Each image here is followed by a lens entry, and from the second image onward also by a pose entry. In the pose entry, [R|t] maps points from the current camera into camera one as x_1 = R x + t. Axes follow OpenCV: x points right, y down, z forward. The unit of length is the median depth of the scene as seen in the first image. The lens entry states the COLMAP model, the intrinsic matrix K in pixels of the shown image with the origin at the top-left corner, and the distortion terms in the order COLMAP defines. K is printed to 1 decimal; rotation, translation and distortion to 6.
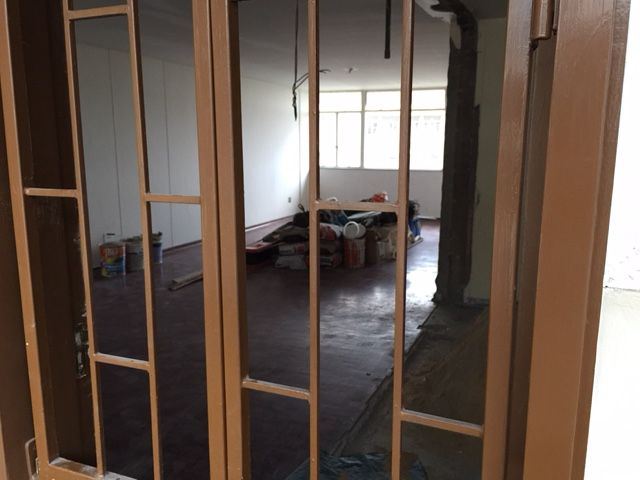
lens RADIAL K [[545.2, 0, 320.0], [0, 545.2, 238.7], [0, 0, 1]] dist [0.073178, -0.101684]
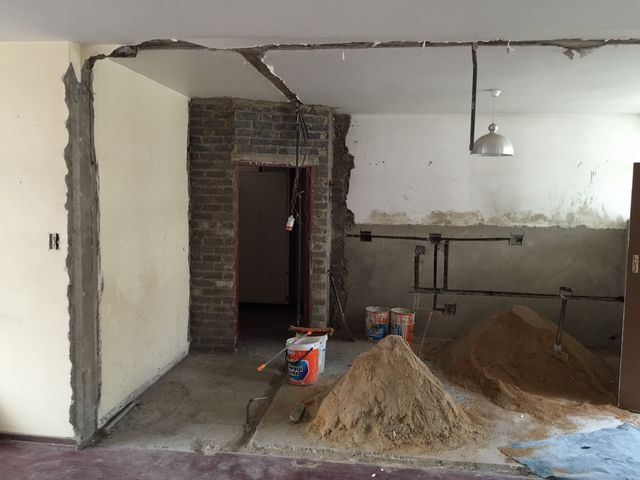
lens RADIAL K [[545.2, 0, 318.5], [0, 545.2, 236.3], [0, 0, 1]] dist [0.073178, -0.101684]
pose [[-0.267906, -0.087180, 0.959492, -0.512590], [0.148479, 0.980264, 0.130525, -0.191865], [-0.951935, 0.177433, -0.249674, 0.889755]]
